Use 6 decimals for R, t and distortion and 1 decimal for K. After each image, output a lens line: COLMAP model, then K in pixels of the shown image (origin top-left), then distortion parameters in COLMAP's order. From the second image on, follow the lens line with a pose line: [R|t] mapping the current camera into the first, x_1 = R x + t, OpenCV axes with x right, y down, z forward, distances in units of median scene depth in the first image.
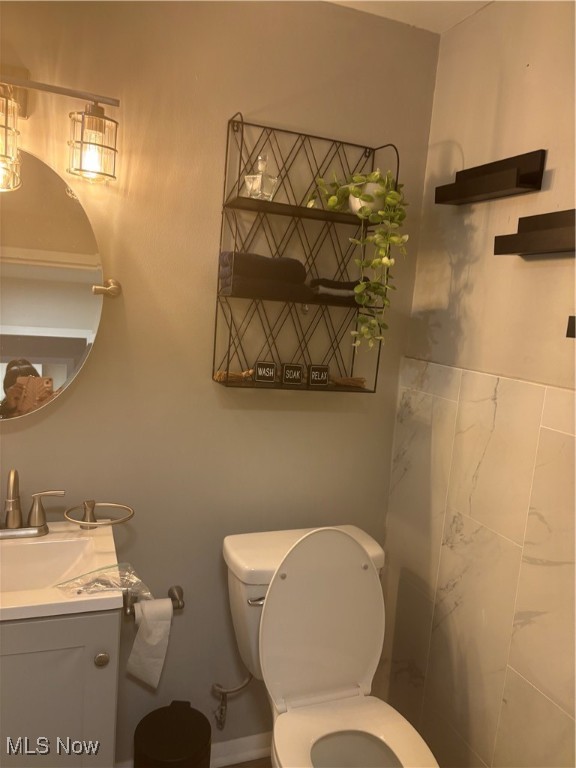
lens RADIAL K [[580.6, 0, 296.0], [0, 580.6, 400.2], [0, 0, 1]] dist [0.050451, -0.060506]
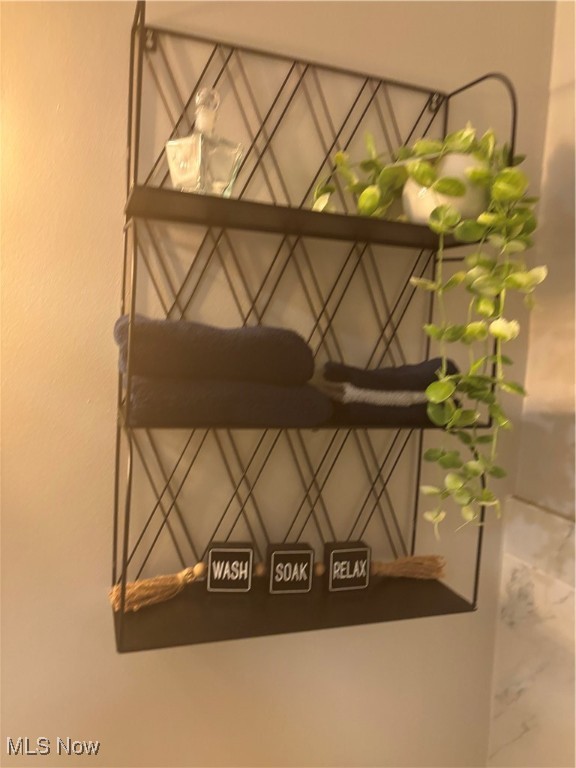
lens RADIAL K [[580.6, 0, 295.4], [0, 580.6, 381.9], [0, 0, 1]] dist [0.050451, -0.060506]
pose [[0.999462, -0.022895, -0.023471, 0.012354], [0.021193, 0.997298, -0.070339, -0.164478], [0.025018, 0.069804, 0.997247, 0.546116]]
